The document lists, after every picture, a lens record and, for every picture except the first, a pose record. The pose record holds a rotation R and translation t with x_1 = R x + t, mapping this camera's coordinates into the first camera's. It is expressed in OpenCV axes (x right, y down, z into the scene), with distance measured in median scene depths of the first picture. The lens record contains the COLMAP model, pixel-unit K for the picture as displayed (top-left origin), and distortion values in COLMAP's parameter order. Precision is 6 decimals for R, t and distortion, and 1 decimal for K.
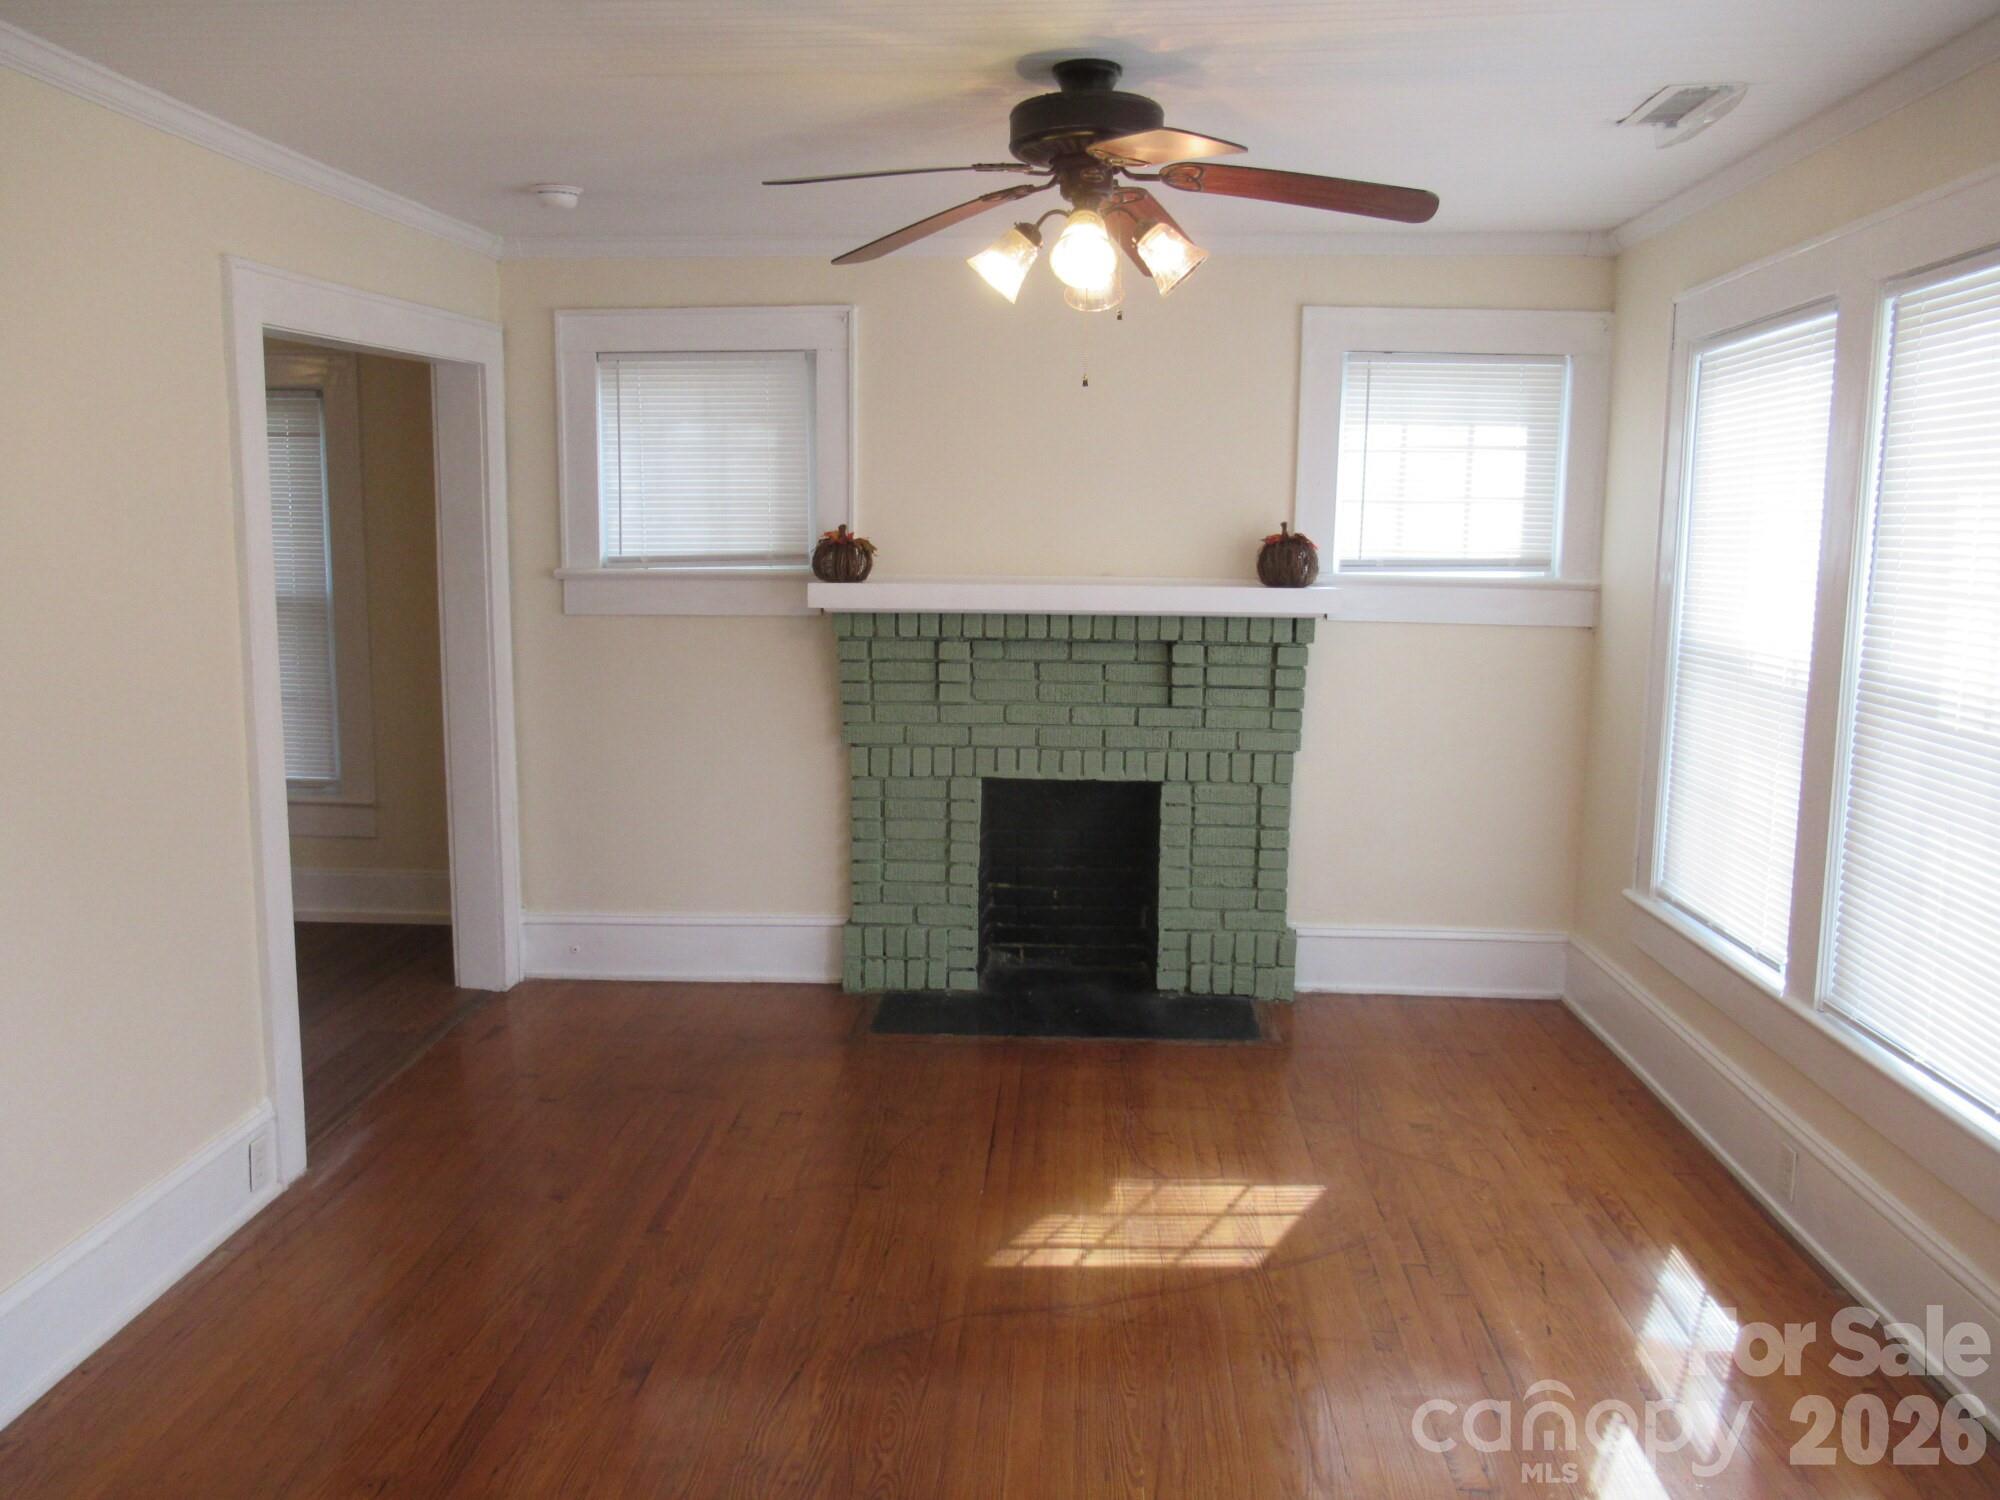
lens RADIAL K [[1593.2, 0, 1000.7], [0, 1593.2, 761.3], [0, 0, 1]] dist [-0.017542, -0.013889]
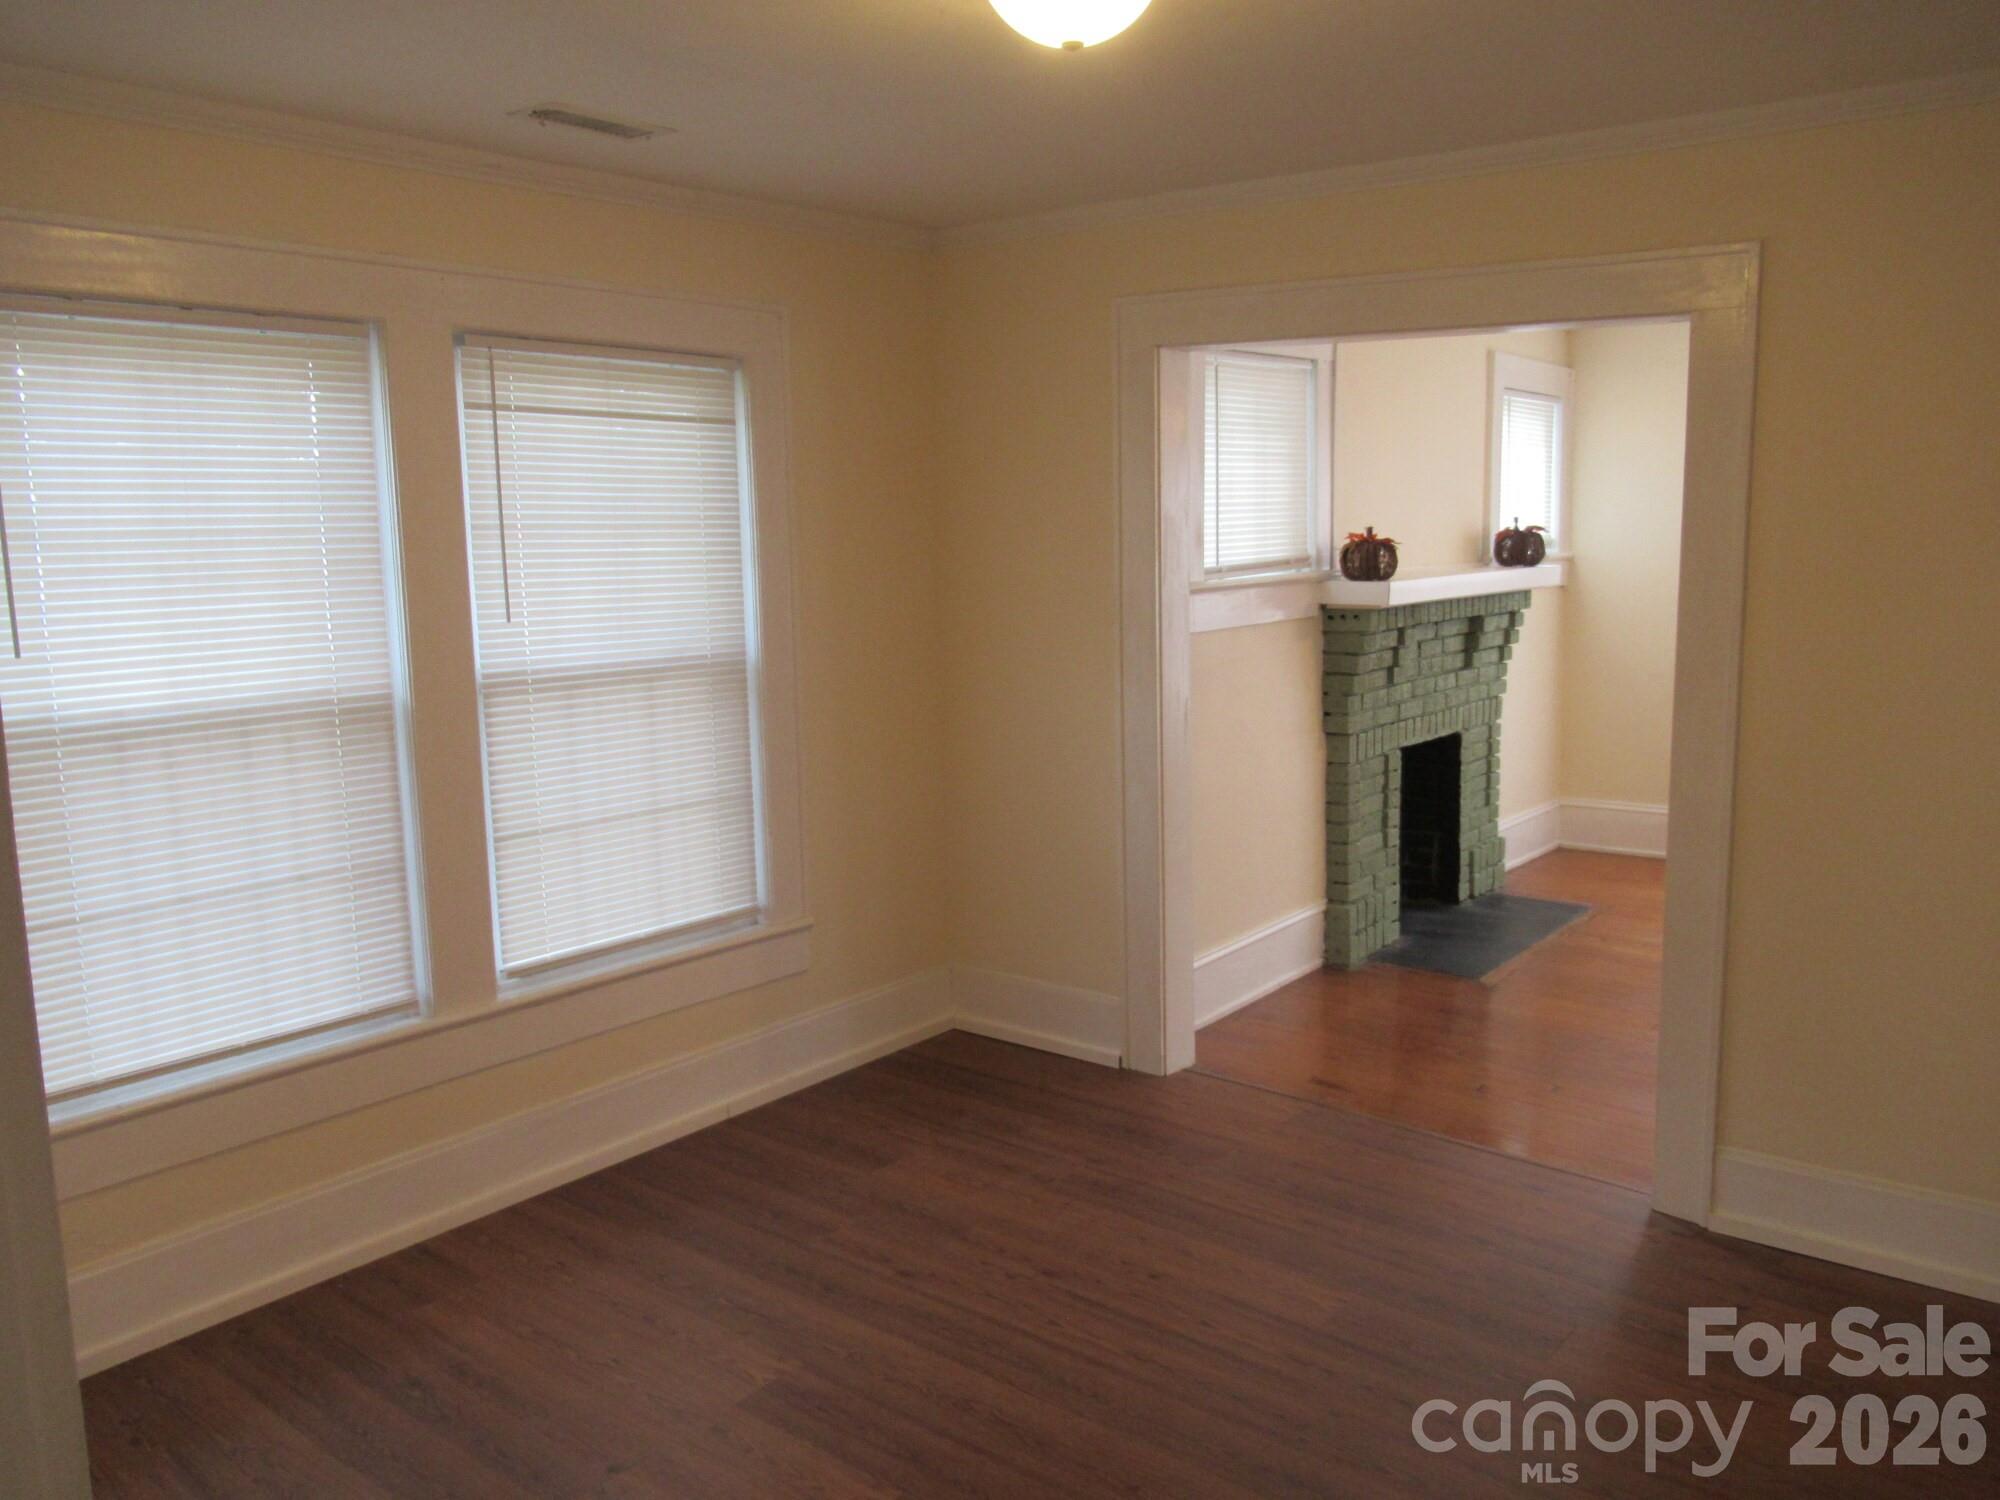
lens RADIAL K [[1593.2, 0, 1000.7], [0, 1593.2, 761.3], [0, 0, 1]] dist [-0.017542, -0.013889]
pose [[0.558876, -0.137777, 0.817725, -1.103176], [0.150225, 0.986607, 0.063560, -0.095716], [-0.815530, 0.087320, 0.572089, 0.586862]]
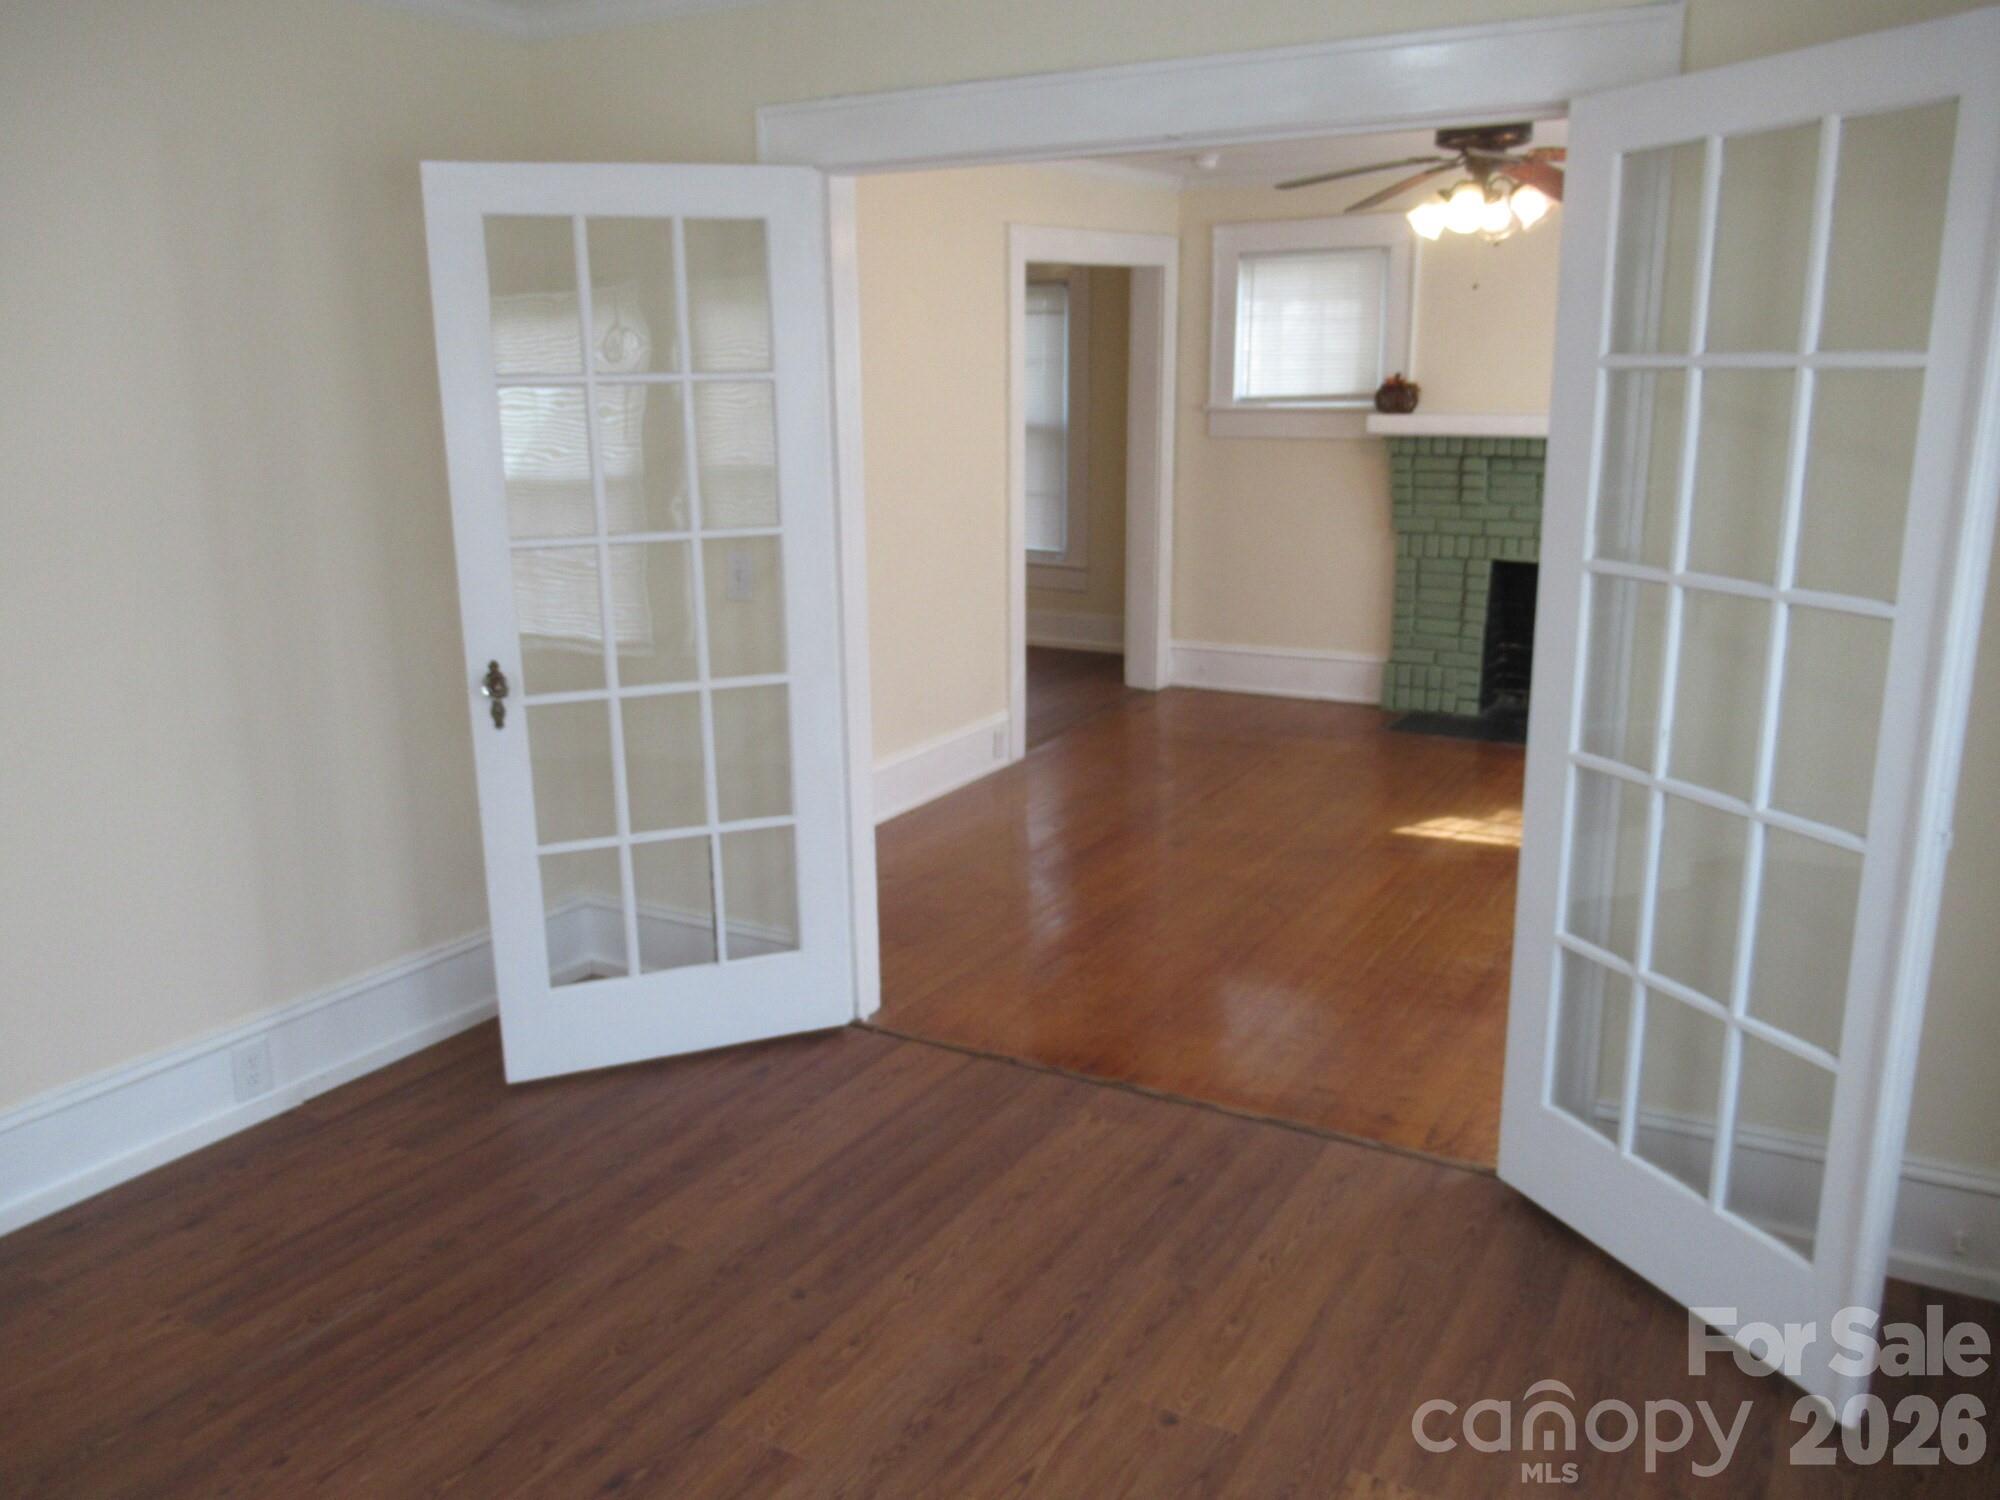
lens RADIAL K [[1593.2, 0, 1000.7], [0, 1593.2, 761.3], [0, 0, 1]] dist [-0.017542, -0.013889]
pose [[0.898464, 0.092756, -0.429138, 0.213970], [-0.051922, 0.993017, 0.105929, 0.060187], [0.435967, -0.072892, 0.897006, -0.428032]]
